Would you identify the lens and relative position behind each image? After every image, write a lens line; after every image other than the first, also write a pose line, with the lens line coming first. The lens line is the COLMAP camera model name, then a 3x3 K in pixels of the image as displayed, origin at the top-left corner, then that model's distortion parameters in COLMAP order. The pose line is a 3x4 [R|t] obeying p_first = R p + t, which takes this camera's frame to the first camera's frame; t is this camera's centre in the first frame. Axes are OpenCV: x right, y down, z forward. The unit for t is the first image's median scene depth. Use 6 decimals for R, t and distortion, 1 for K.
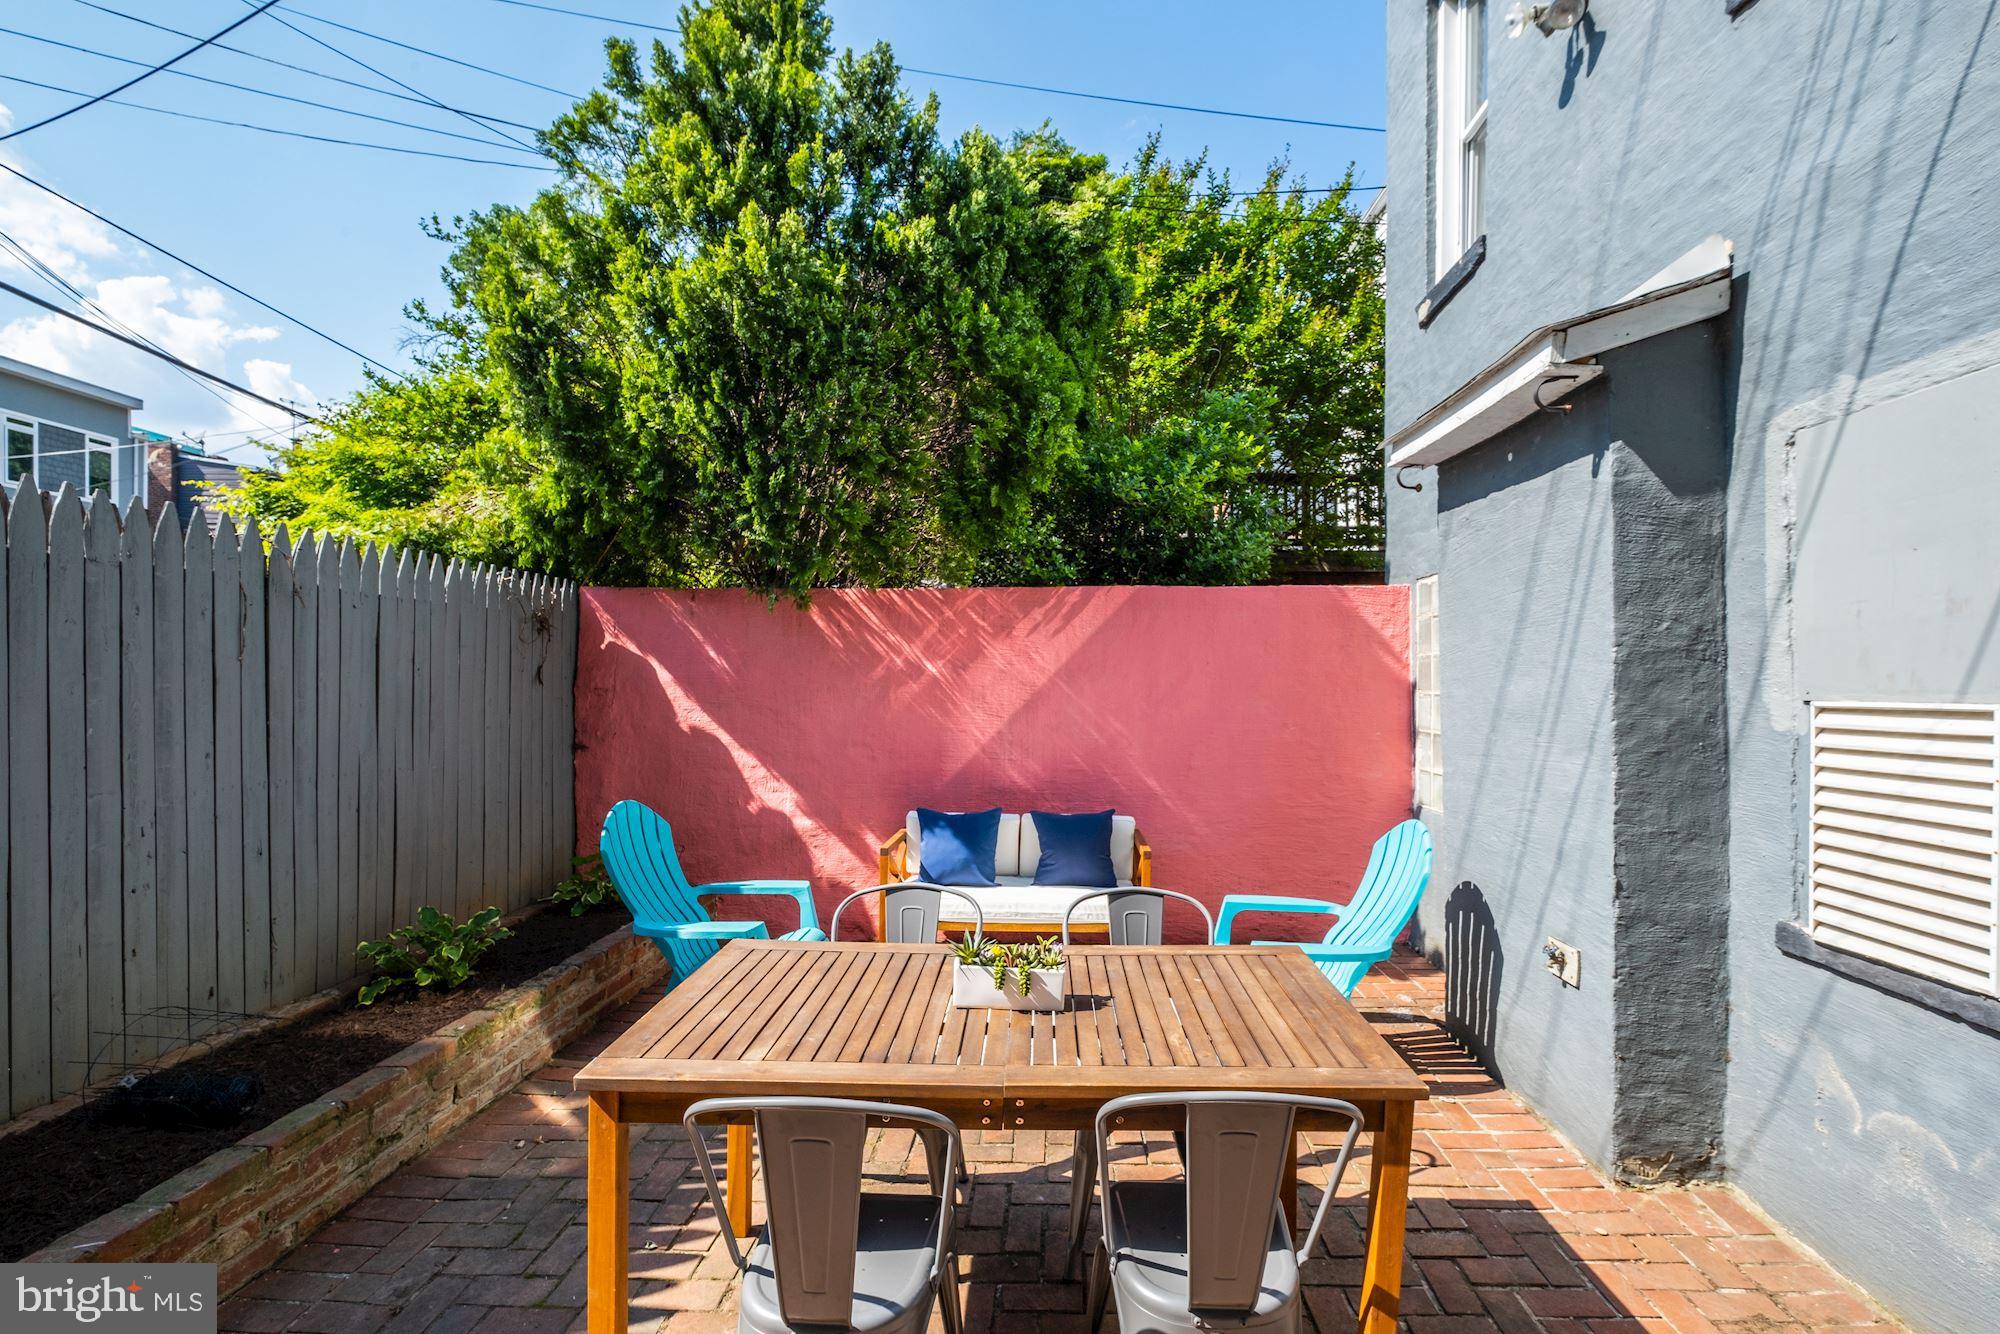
lens RADIAL K [[900.5, 0, 1025.6], [0, 900.5, 681.6], [0, 0, 1]] dist [-0.002177, -0.000334]
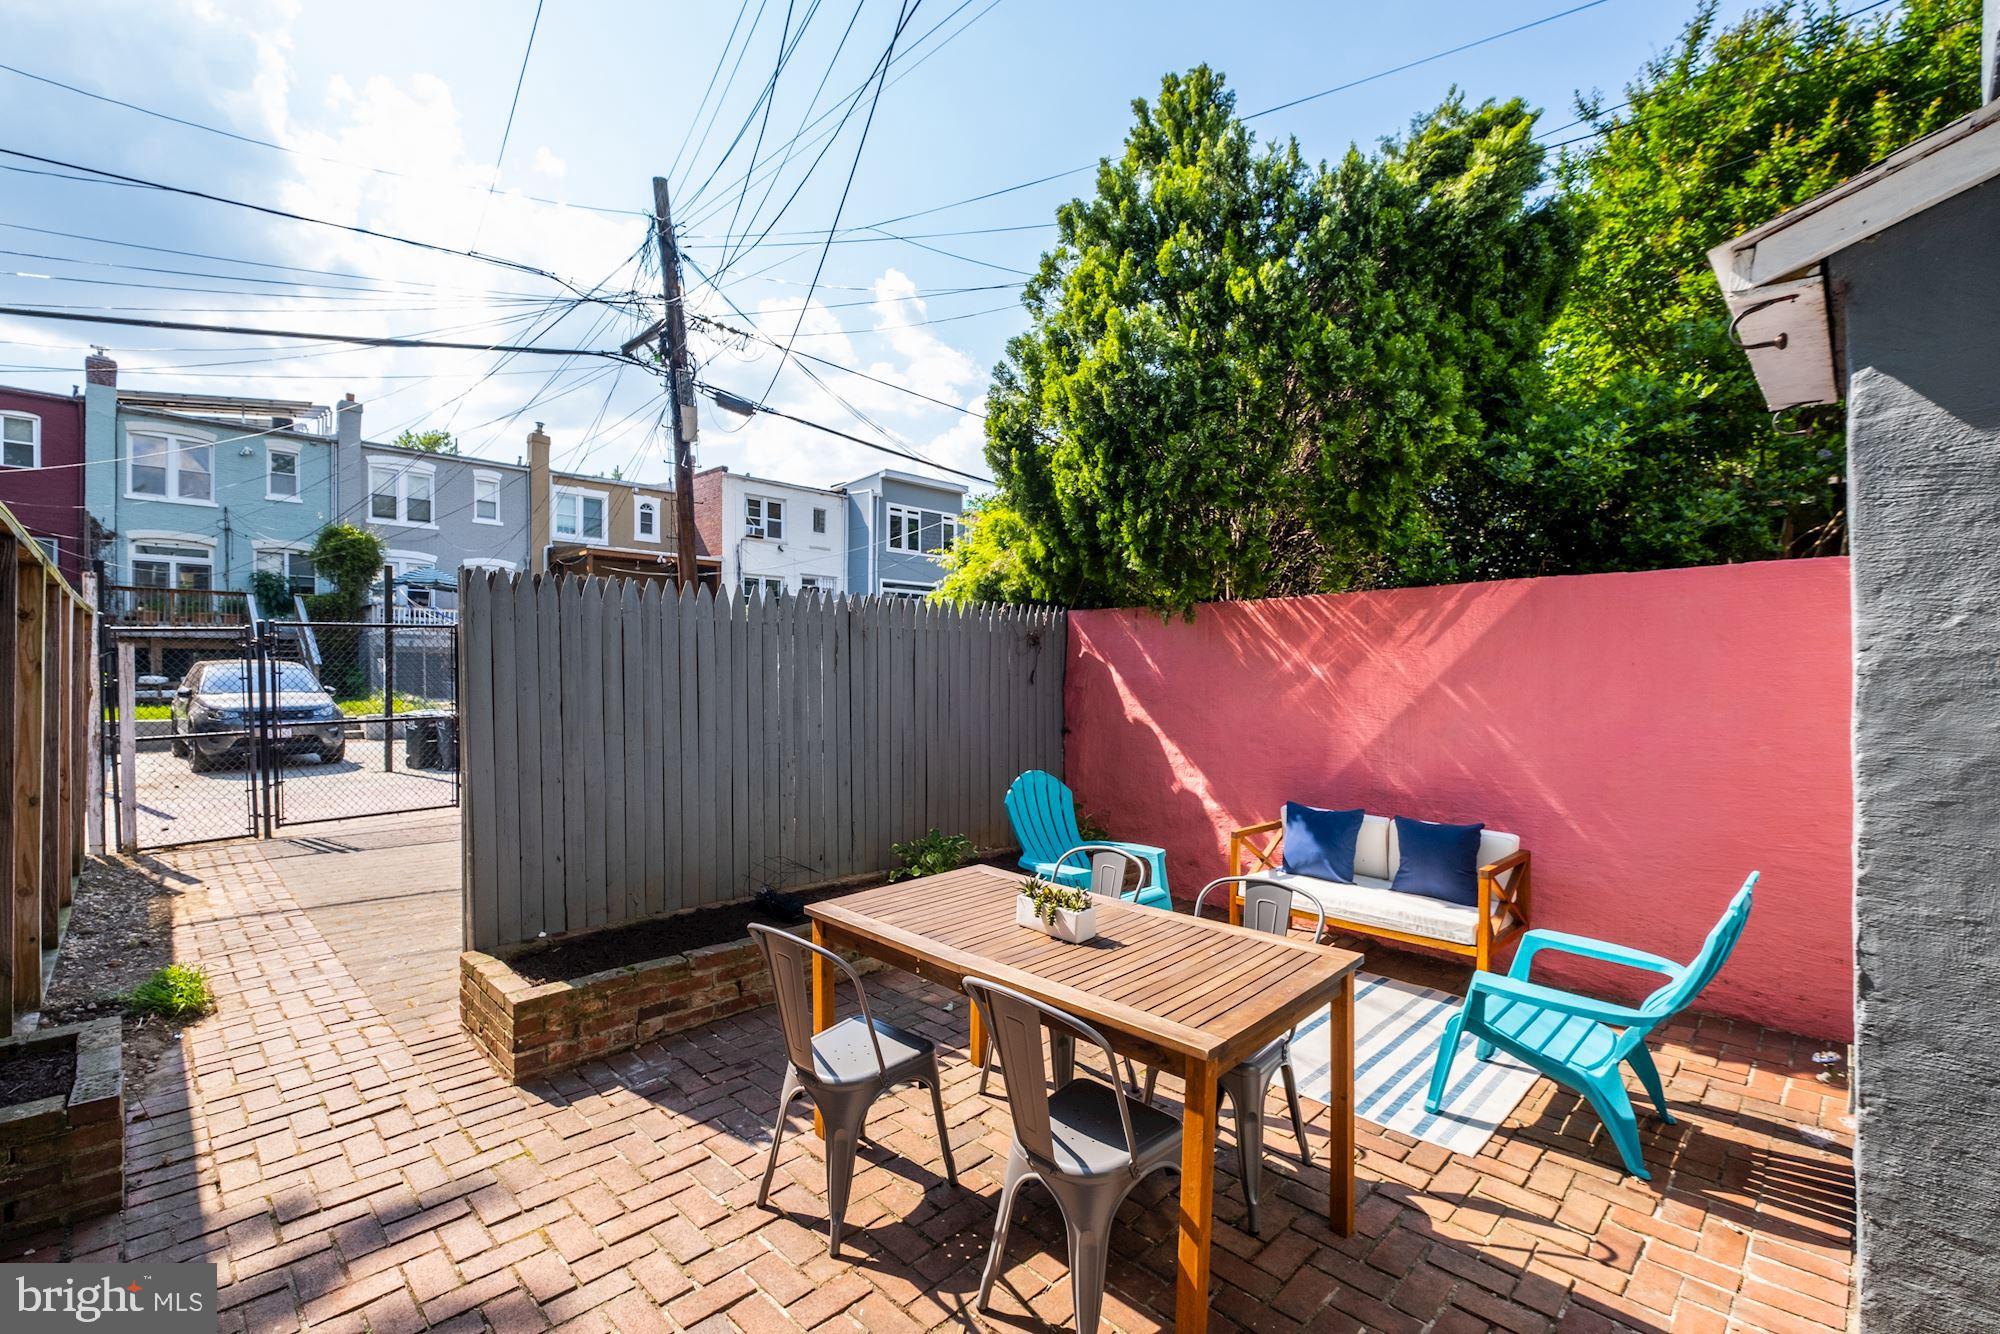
lens RADIAL K [[903.1, 0, 1000.0], [0, 903.1, 667.0], [0, 0, 1]] dist [-0.012033, -0.000305]
pose [[0.696375, -0.006478, -0.717649, 0.450558], [0.001915, 0.999972, -0.007168, -0.014882], [0.717676, 0.003618, 0.696368, -0.001250]]
